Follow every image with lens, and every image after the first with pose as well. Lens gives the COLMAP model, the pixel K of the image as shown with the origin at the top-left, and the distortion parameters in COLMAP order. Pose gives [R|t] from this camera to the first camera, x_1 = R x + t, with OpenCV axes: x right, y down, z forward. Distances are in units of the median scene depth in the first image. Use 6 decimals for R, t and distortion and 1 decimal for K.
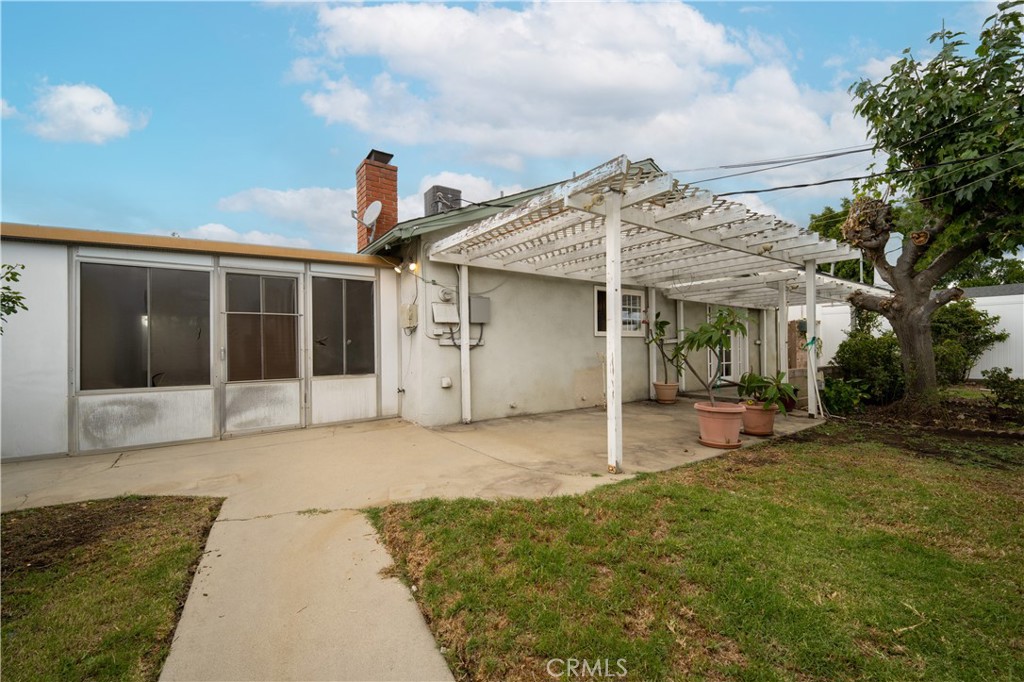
lens RADIAL K [[431.0, 0, 512.0], [0, 431.0, 341.0], [0, 0, 1]] dist [-0.000683, -0.000306]
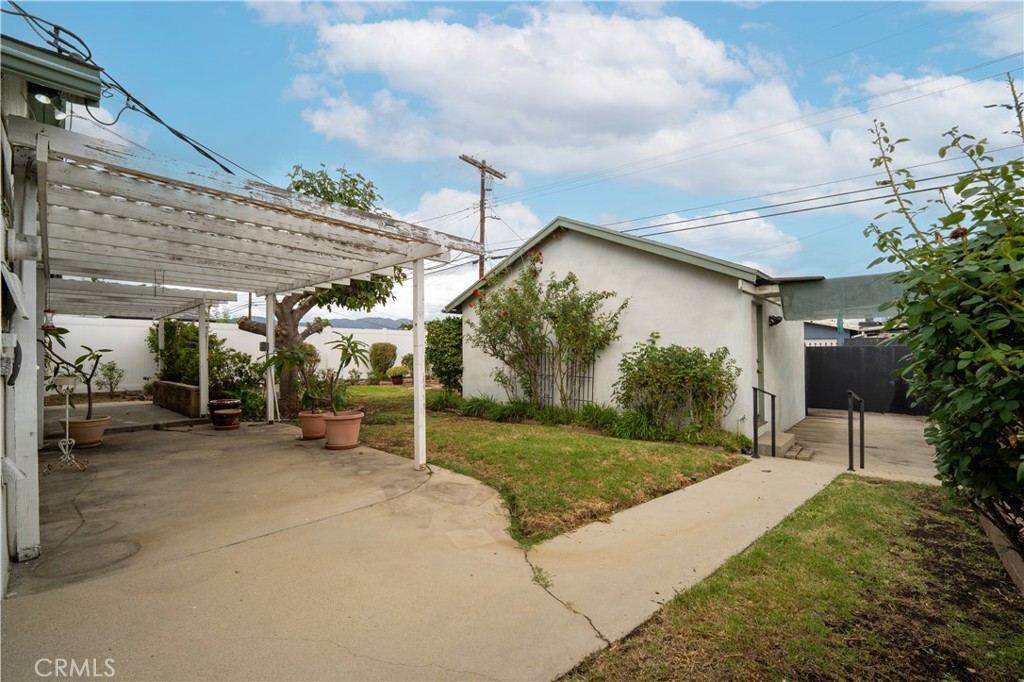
lens RADIAL K [[456.7, 0, 508.4], [0, 456.7, 345.5], [0, 0, 1]] dist [0.035088, -0.000039]
pose [[-0.257098, 0.020068, 0.966177, -1.263391], [-0.011846, 0.999644, -0.023915, -0.027283], [-0.966313, -0.017593, -0.256769, 1.250307]]
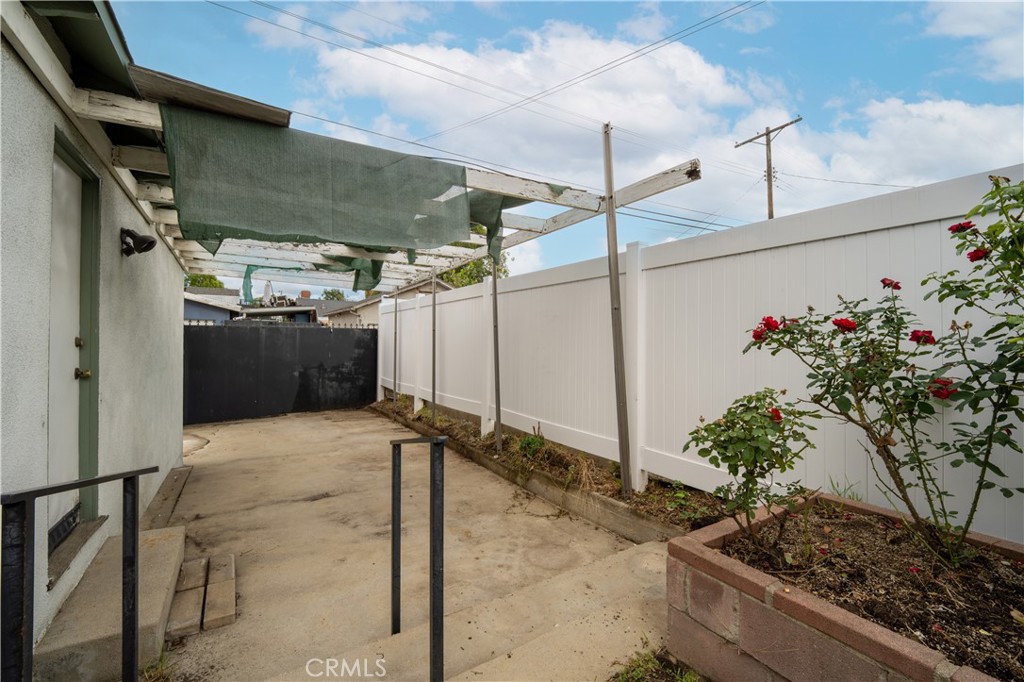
lens RADIAL K [[431.0, 0, 512.0], [0, 431.0, 341.0], [0, 0, 1]] dist [-0.000683, -0.000306]
pose [[-0.998442, -0.001962, 0.055759, -0.816414], [-0.003176, 0.999759, -0.021707, -0.020650], [-0.055703, -0.021851, -0.998208, 0.813327]]
